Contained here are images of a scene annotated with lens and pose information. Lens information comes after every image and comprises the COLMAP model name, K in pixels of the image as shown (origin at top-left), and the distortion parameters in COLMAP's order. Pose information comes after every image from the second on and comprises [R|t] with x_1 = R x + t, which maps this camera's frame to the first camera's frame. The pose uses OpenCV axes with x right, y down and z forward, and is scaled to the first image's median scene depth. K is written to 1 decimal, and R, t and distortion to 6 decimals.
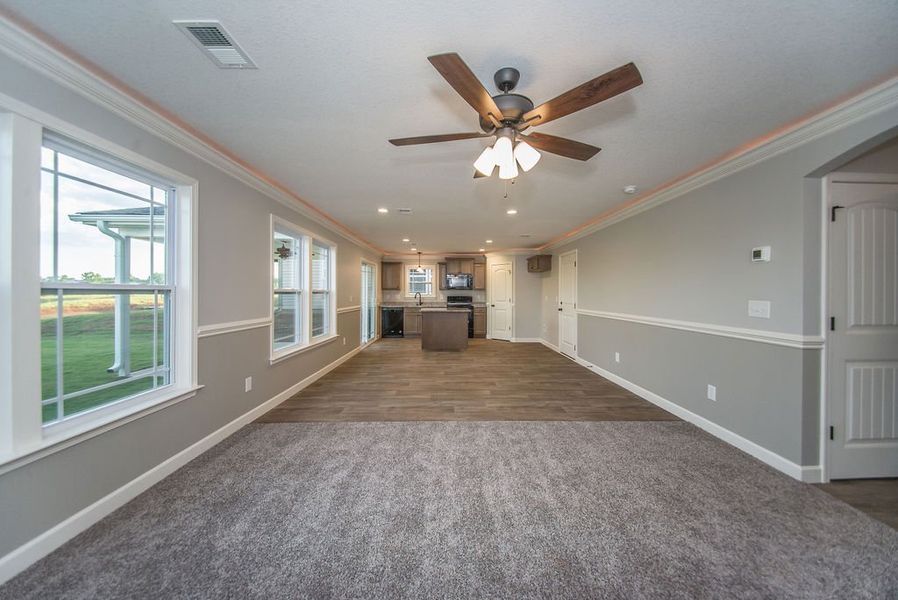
lens RADIAL K [[326.9, 0, 455.1], [0, 326.9, 294.6], [0, 0, 1]] dist [0.023867, -0.013634]
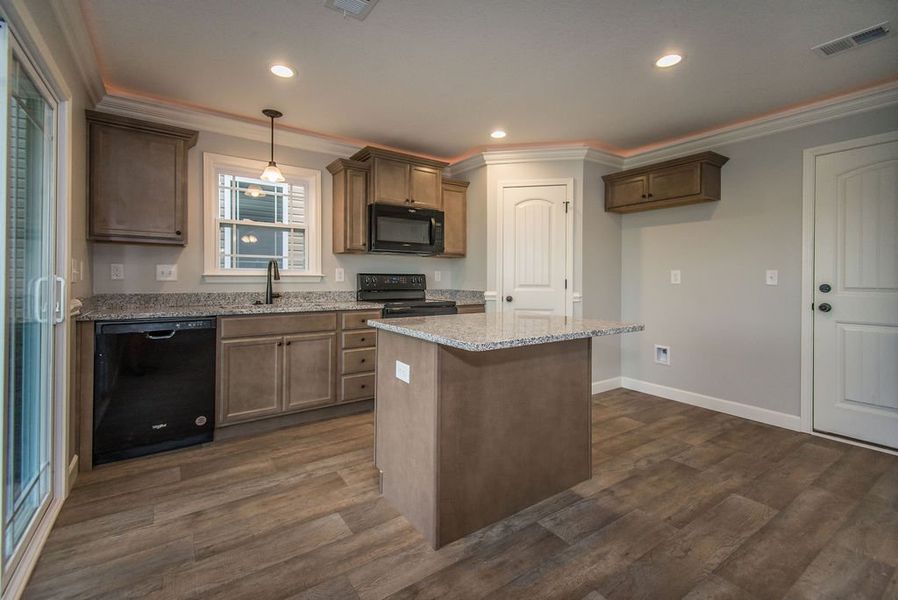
lens RADIAL K [[398.2, 0, 449.6], [0, 398.2, 280.8], [0, 0, 1]] dist [0.038339, -0.011145]
pose [[0.828505, -0.001785, 0.559979, -0.182601], [0.000904, 0.999998, 0.001851, 0.012686], [-0.559981, -0.001027, 0.828505, 0.659170]]
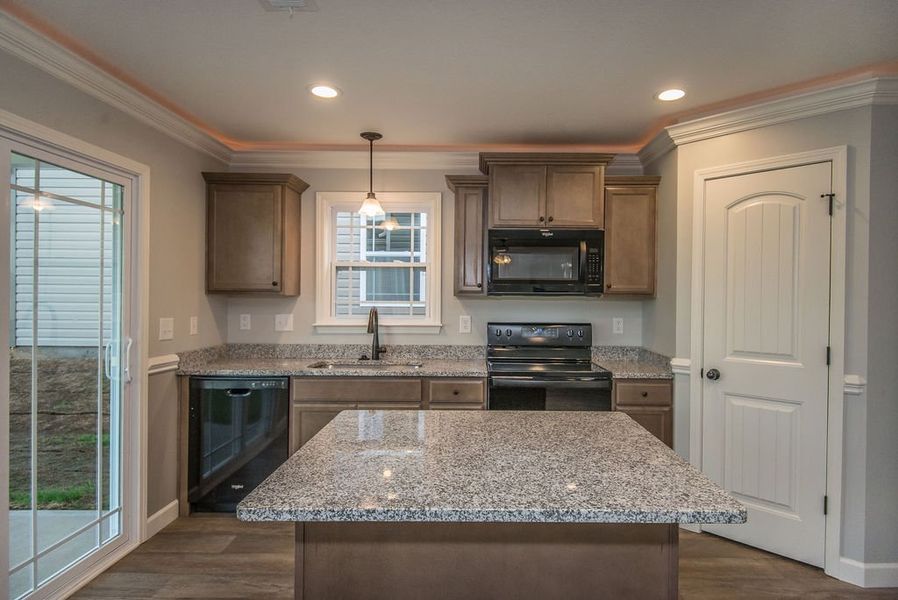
lens RADIAL K [[512.5, 0, 477.4], [0, 512.5, 300.6], [0, 0, 1]] dist [0.039507, -0.033176]
pose [[0.999819, 0.004124, -0.018580, -0.026277], [-0.004076, 0.999988, 0.002636, -0.012879], [0.018591, -0.002560, 0.999824, 0.659639]]
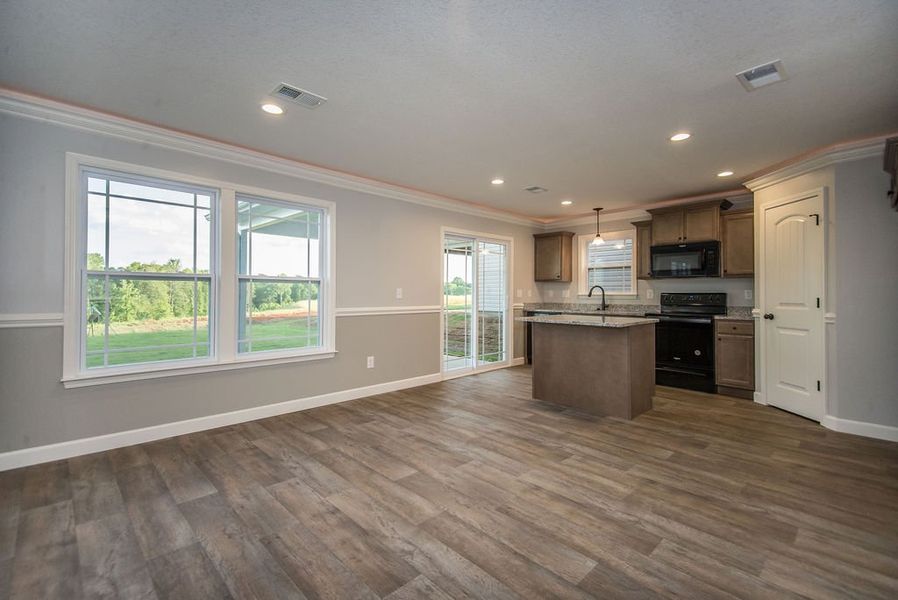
lens RADIAL K [[400.5, 0, 440.4], [0, 400.5, 288.8], [0, 0, 1]] dist [0.030941, -0.007106]
pose [[0.670419, -0.011016, -0.741901, 0.206599], [-0.005296, 0.999793, -0.019631, 0.013000], [0.741964, 0.017090, 0.670222, 0.400564]]
